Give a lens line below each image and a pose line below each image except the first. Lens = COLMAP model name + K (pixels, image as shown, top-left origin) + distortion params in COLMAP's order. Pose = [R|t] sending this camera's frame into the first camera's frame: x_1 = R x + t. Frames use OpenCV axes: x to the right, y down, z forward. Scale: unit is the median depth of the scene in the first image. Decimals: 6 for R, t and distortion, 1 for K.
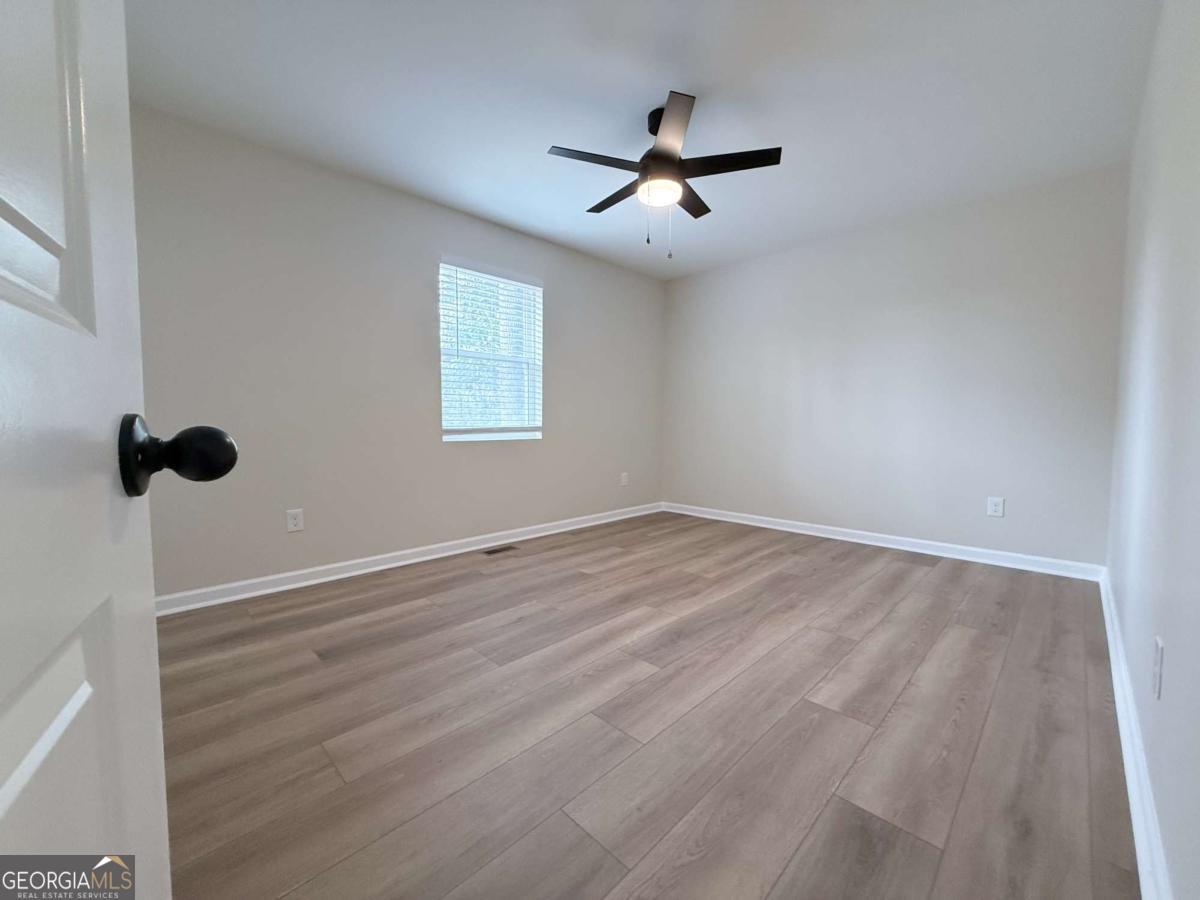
lens RADIAL K [[475.9, 0, 597.4], [0, 475.9, 449.7], [0, 0, 1]] dist [0.001035, -0.000260]
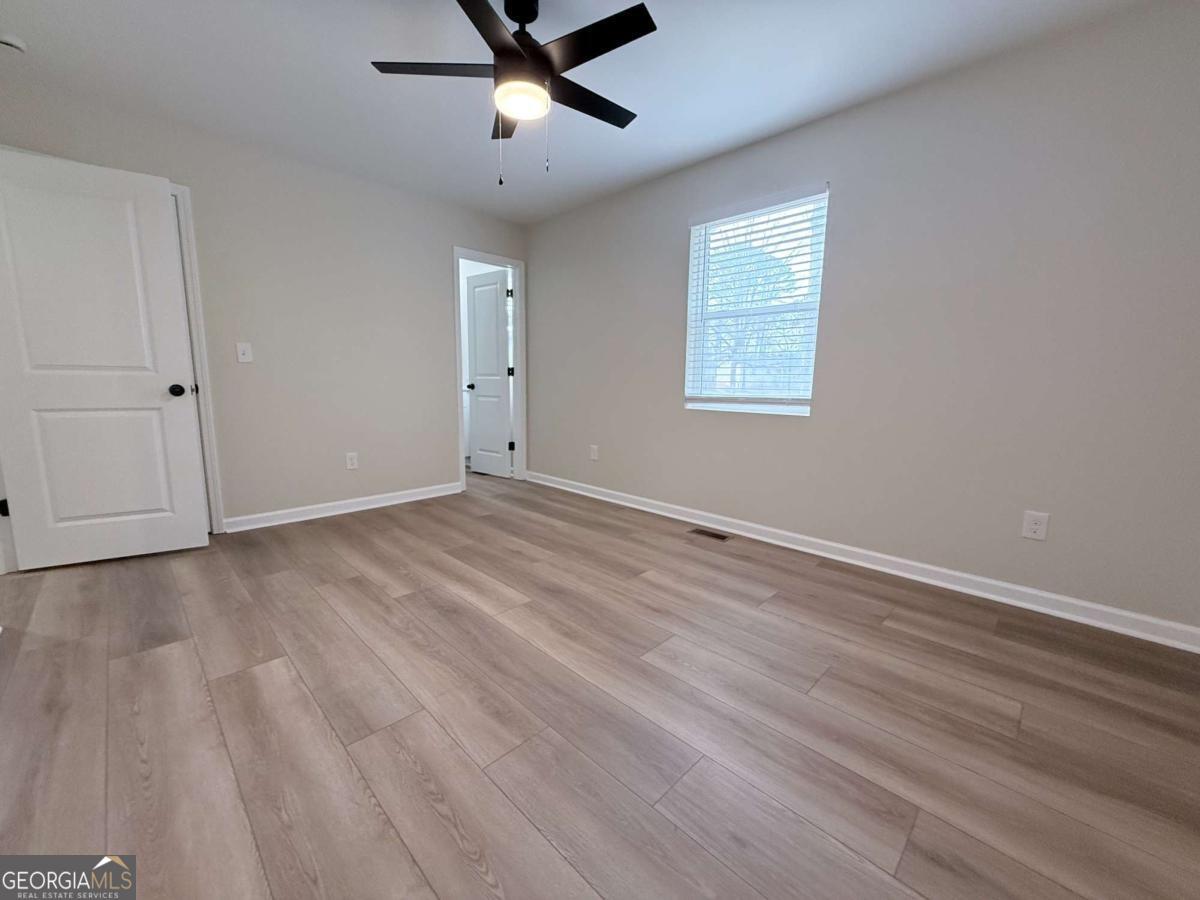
lens RADIAL K [[475.9, 0, 597.4], [0, 475.9, 449.7], [0, 0, 1]] dist [0.001035, -0.000260]
pose [[0.006776, 0.142892, -0.989715, 1.022026], [-0.069497, 0.987412, 0.142083, -0.092224], [0.997559, 0.067820, 0.016622, 1.180395]]
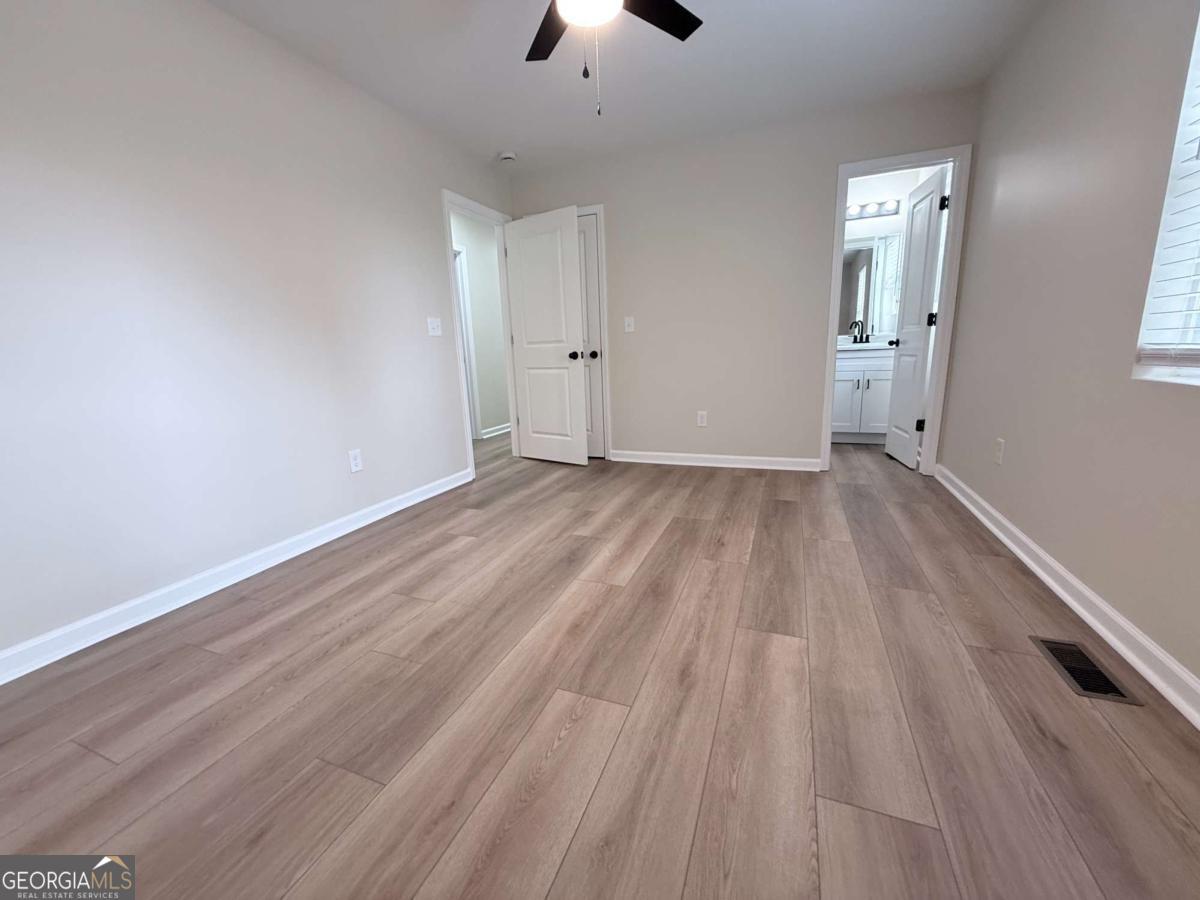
lens RADIAL K [[475.9, 0, 597.4], [0, 475.9, 449.7], [0, 0, 1]] dist [0.001035, -0.000260]
pose [[-0.917694, 0.114583, -0.380405, 0.456932], [0.014060, 0.966273, 0.257135, -0.110022], [0.397039, 0.230623, -0.888354, 1.780479]]
